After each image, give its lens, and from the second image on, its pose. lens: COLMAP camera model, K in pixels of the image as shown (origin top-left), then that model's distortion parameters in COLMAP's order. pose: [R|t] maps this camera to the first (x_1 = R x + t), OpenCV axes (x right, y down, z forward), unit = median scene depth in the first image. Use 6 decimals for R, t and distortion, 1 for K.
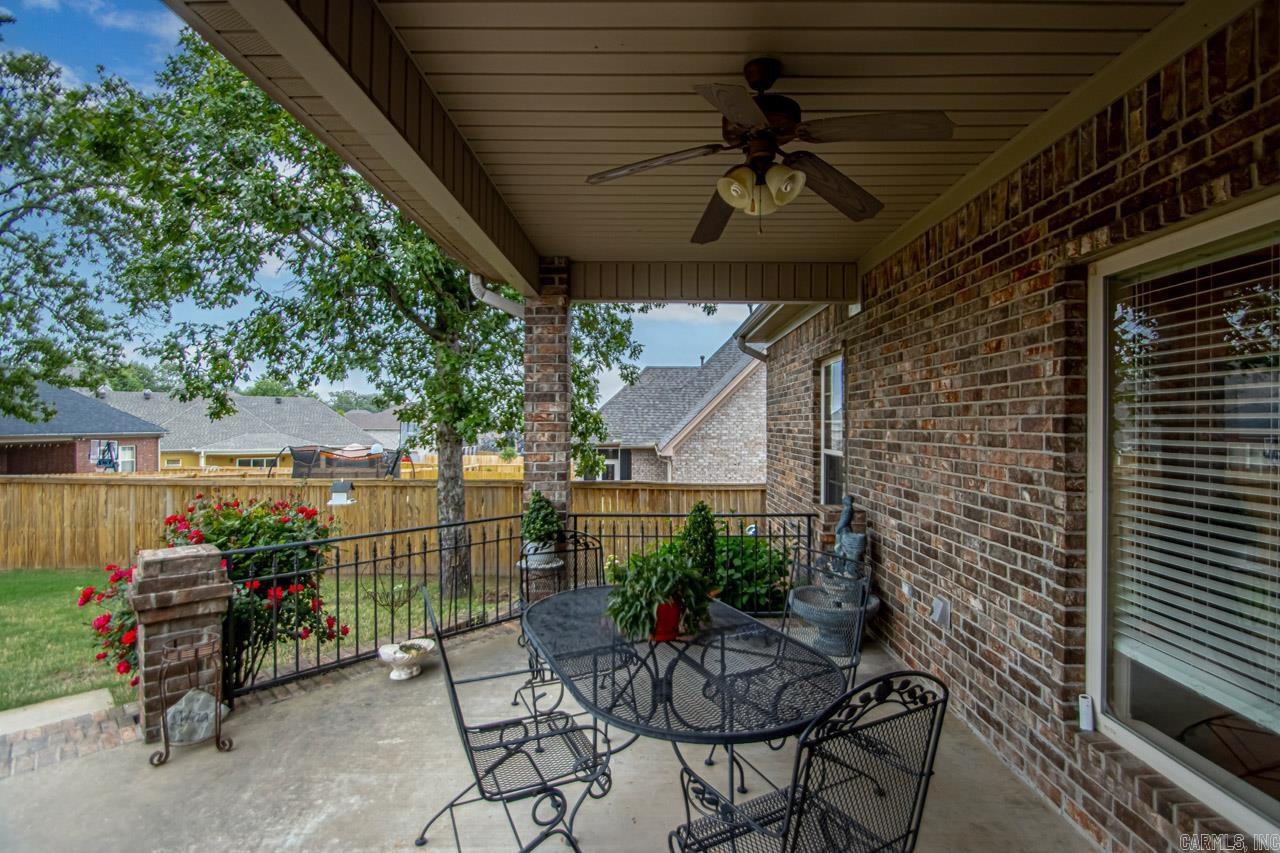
lens RADIAL K [[596.5, 0, 649.6], [0, 596.5, 422.8], [0, 0, 1]] dist [0.022699, -0.019883]
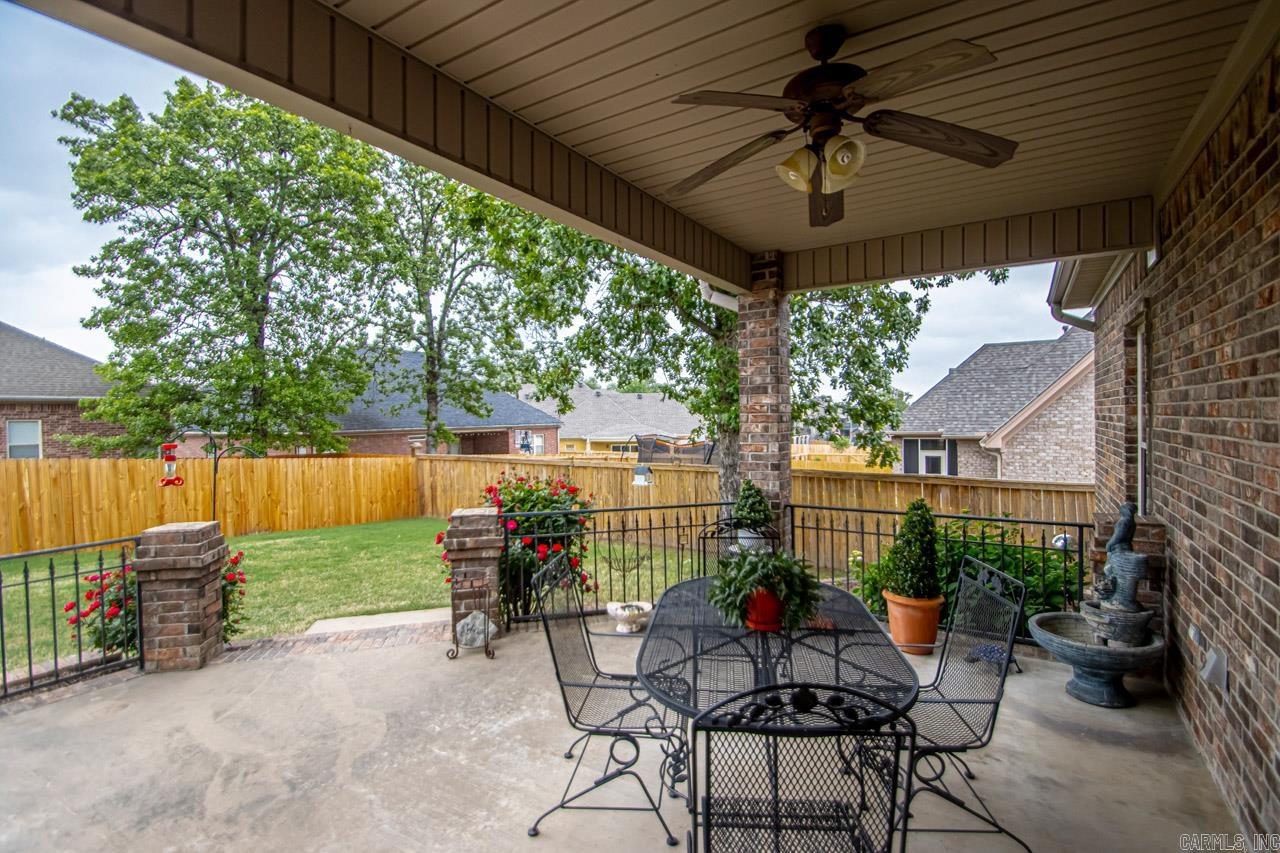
lens RADIAL K [[596.5, 0, 649.6], [0, 596.5, 422.8], [0, 0, 1]] dist [0.022699, -0.019883]
pose [[0.850107, -0.007863, -0.526551, 0.208269], [0.017425, 0.999761, 0.013202, -0.002297], [0.526321, -0.020398, 0.850041, 0.022761]]
